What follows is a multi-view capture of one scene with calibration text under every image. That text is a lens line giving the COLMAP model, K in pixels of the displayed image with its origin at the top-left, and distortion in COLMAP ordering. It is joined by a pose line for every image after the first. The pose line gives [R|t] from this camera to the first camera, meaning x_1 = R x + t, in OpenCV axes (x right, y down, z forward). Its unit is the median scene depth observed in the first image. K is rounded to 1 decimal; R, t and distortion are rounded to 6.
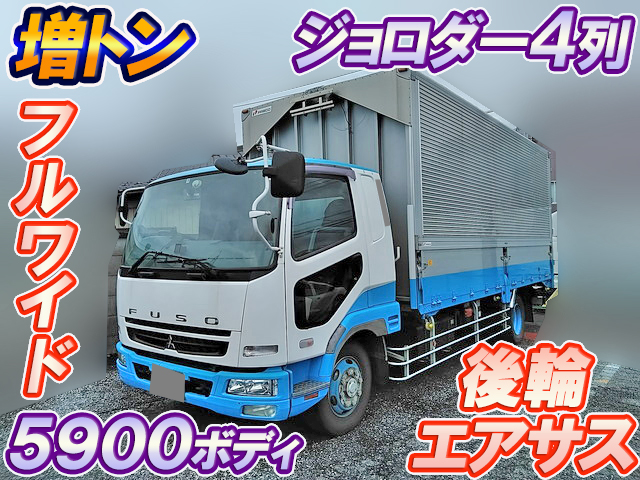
lens RADIAL K [[484.9, 0, 320.1], [0, 484.9, 237.9], [0, 0, 1]] dist [0.010463, -0.007055]
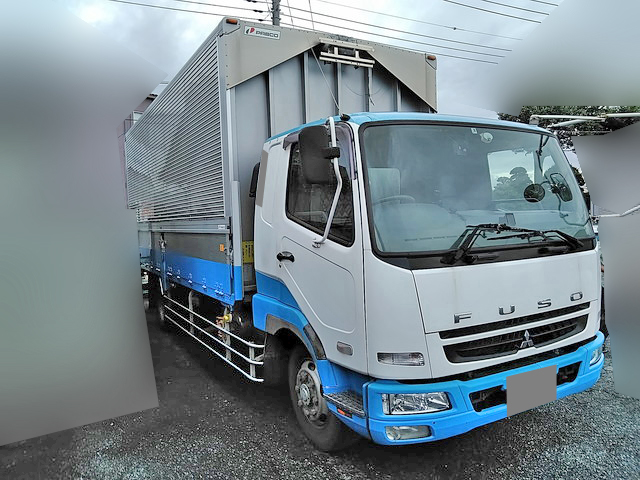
lens RADIAL K [[484.9, 0, 314.4], [0, 484.9, 240.0], [0, 0, 1]] dist [0.010463, -0.007055]
pose [[0.376658, -0.033476, 0.925747, -1.156360], [0.014801, 0.999437, 0.030119, 0.027407], [-0.926234, 0.002358, 0.376942, 1.024928]]
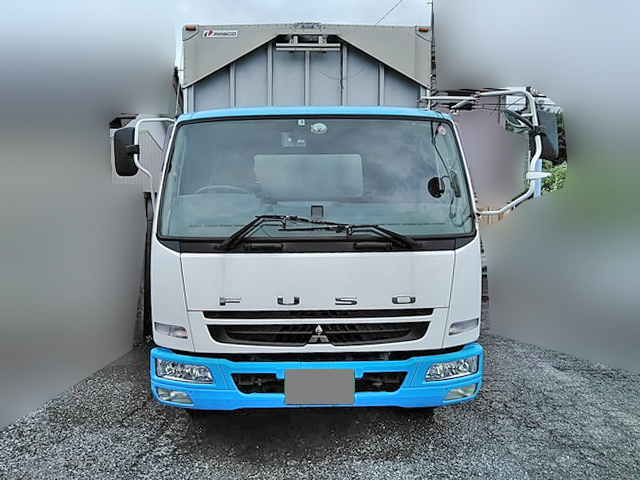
lens RADIAL K [[524.4, 0, 306.7], [0, 524.4, 218.6], [0, 0, 1]] dist [0.057632, -0.005167]
pose [[0.770238, -0.004978, 0.637738, -0.853735], [-0.019978, 0.999291, 0.031928, 0.006731], [-0.637444, -0.037333, 0.769592, 0.384244]]
